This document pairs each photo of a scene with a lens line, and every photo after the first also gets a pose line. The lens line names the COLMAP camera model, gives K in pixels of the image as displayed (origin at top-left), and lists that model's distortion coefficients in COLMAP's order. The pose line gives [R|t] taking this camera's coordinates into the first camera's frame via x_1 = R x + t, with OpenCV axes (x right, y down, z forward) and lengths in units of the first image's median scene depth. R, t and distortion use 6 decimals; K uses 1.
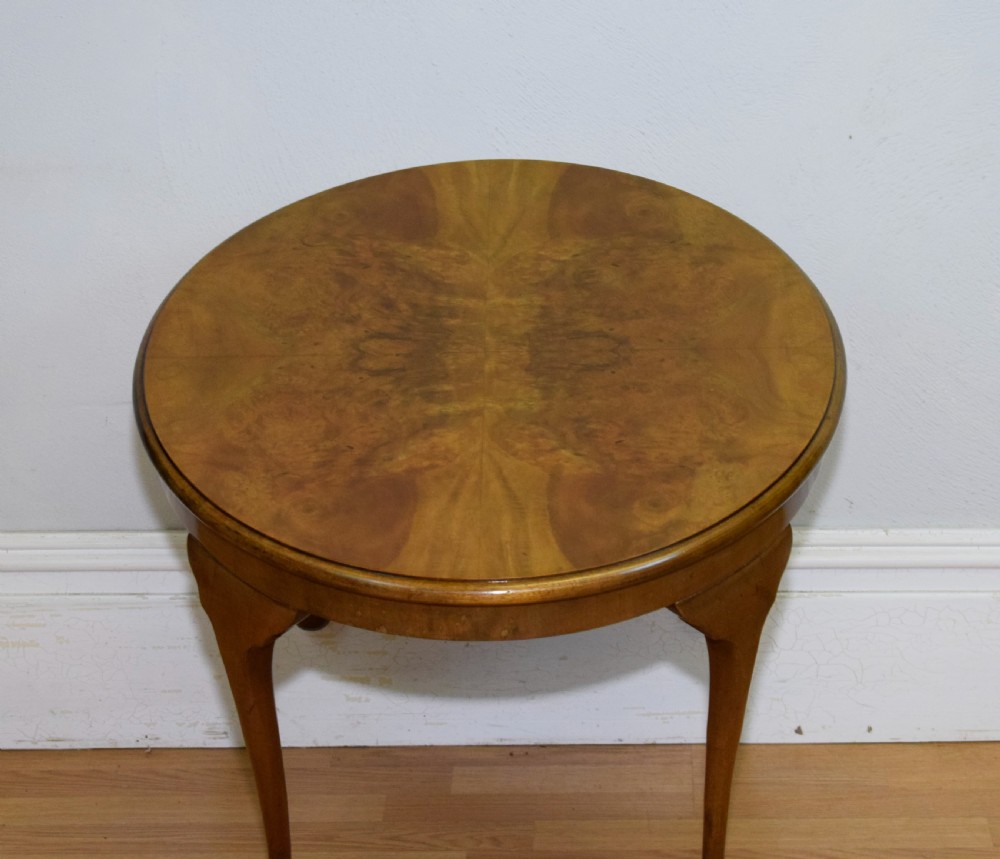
lens RADIAL K [[3308.1, 0, 563.7], [0, 3308.1, 427.9], [0, 0, 1]] dist [0.016310, 0.100693]
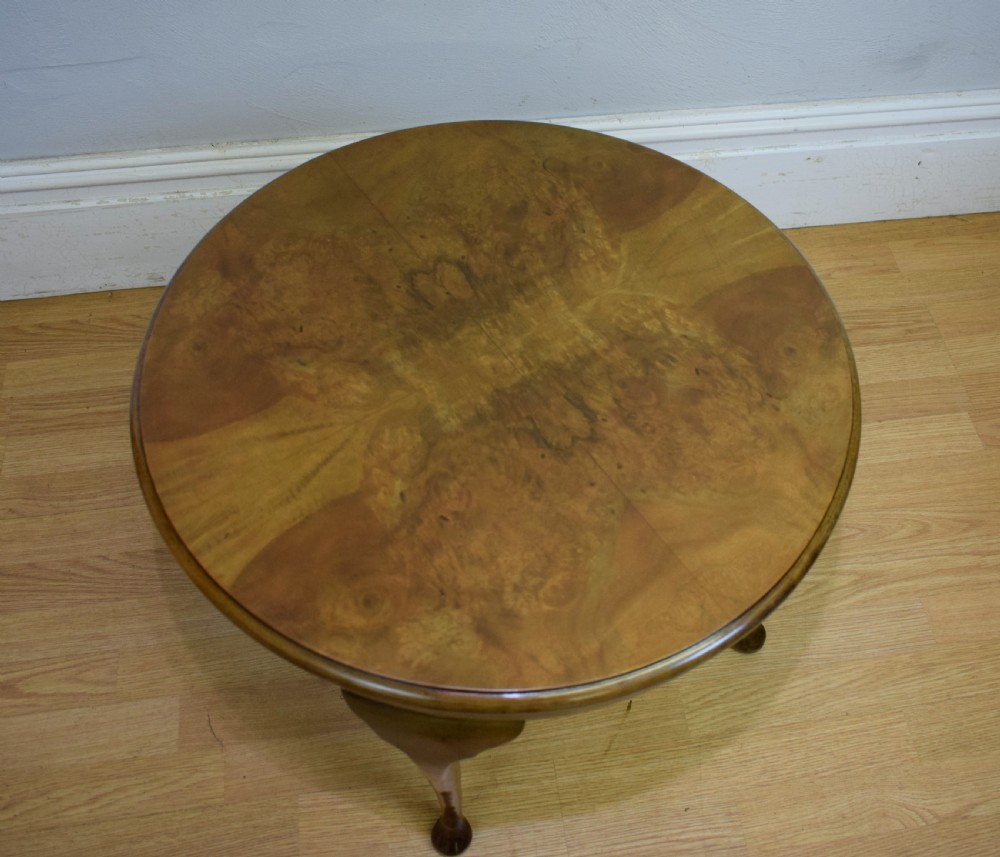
lens RADIAL K [[1079.6, 0, 546.0], [0, 1079.6, 422.6], [0, 0, 1]] dist [-0.023041, 0.010829]
pose [[0.573547, 0.688247, -0.444252, 0.139821], [-0.543141, 0.725475, 0.422709, -0.148203], [0.613222, -0.001152, 0.789910, 0.754654]]
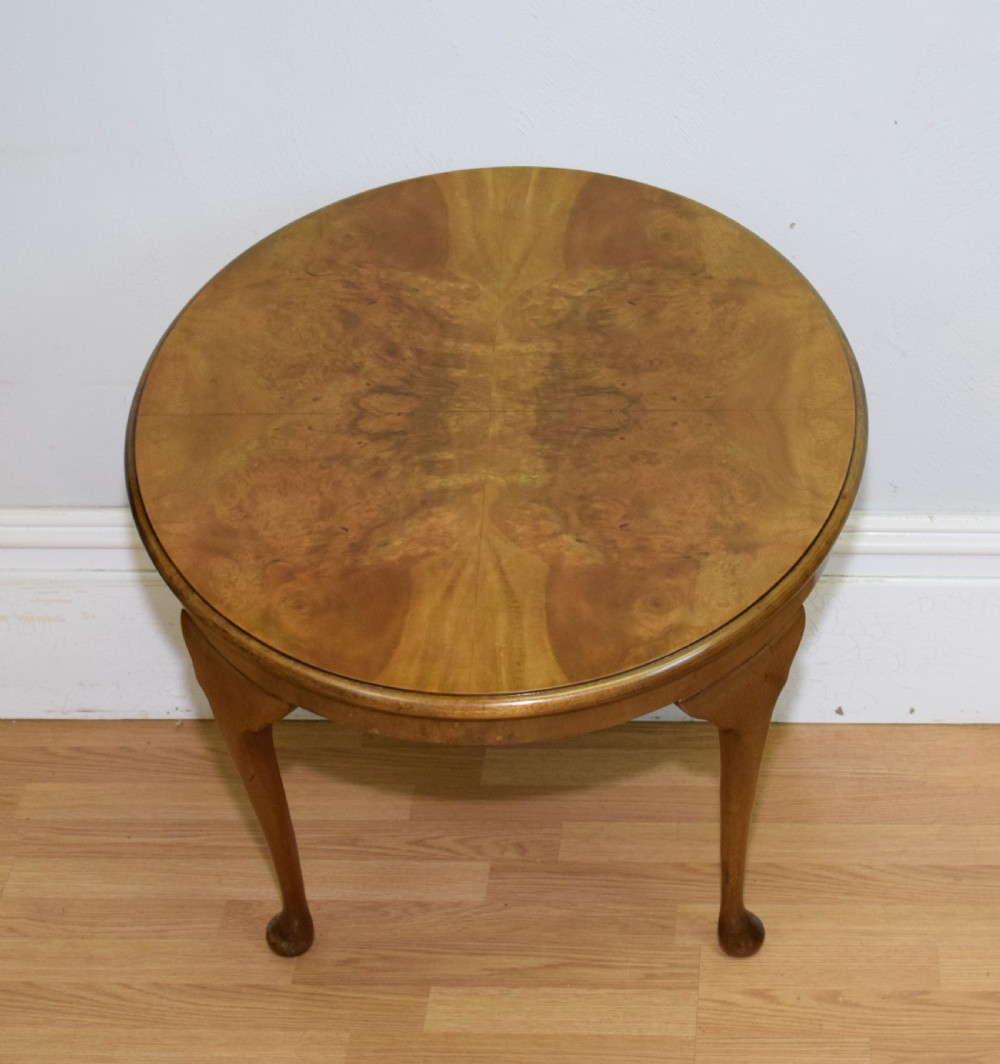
lens RADIAL K [[3305.6, 0, 621.1], [0, 3305.6, 533.2], [0, 0, 1]] dist [0.020063, 0.531669]
pose [[0.999282, 0.007529, -0.037129, 0.049659], [-0.000620, 0.983176, 0.182662, -0.162348], [0.037880, -0.182508, 0.982474, 0.054910]]
